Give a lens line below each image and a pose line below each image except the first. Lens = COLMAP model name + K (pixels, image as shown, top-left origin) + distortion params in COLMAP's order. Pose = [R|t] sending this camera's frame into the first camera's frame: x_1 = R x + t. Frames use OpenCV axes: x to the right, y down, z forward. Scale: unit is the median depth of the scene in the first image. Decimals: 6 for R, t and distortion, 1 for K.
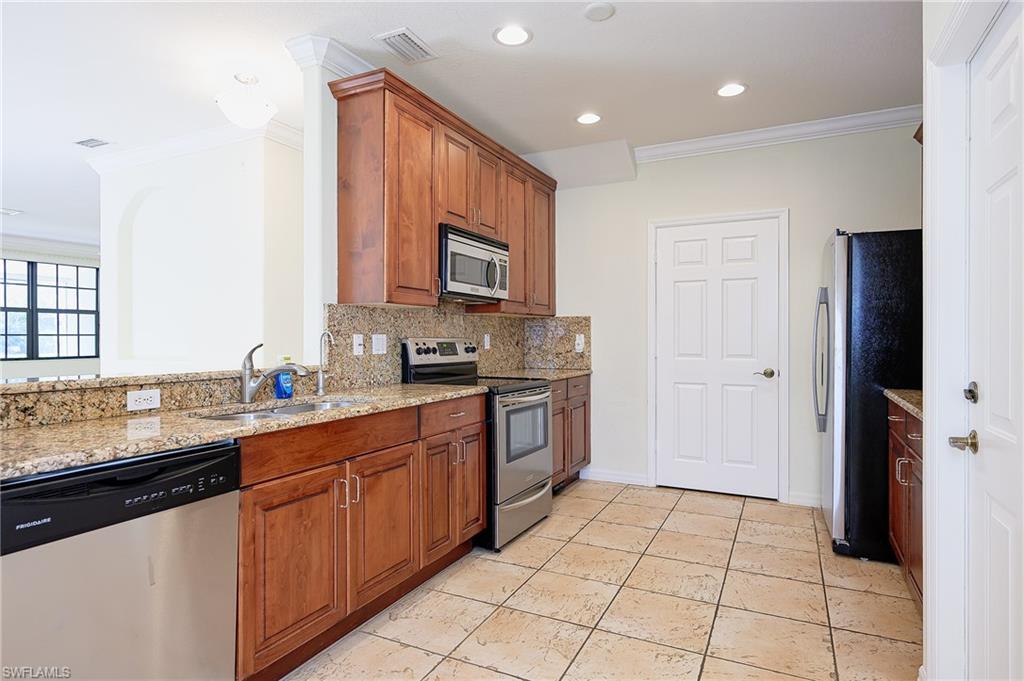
lens RADIAL K [[555.0, 0, 512.0], [0, 555.0, 340.5], [0, 0, 1]] dist [0.002771, 0.000690]
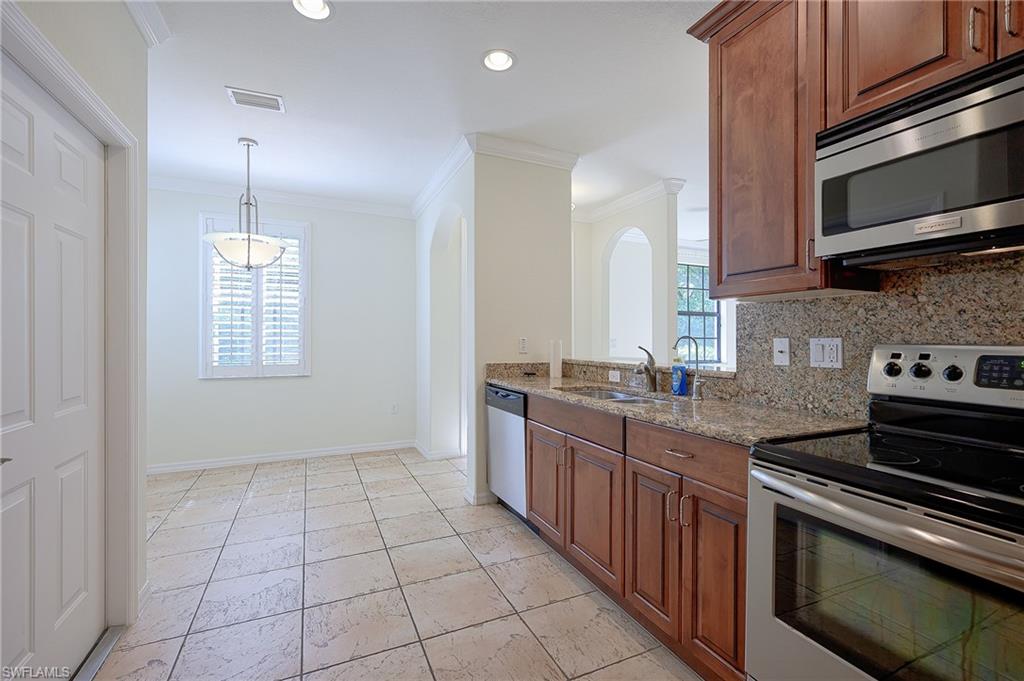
lens RADIAL K [[457.1, 0, 512.0], [0, 457.1, 340.5], [0, 0, 1]] dist [-0.000982, -0.000127]
pose [[-0.634460, 0.004232, -0.772944, 0.361995], [-0.003348, 0.999961, 0.008222, -0.009691], [0.772949, 0.007804, -0.634420, 0.910322]]
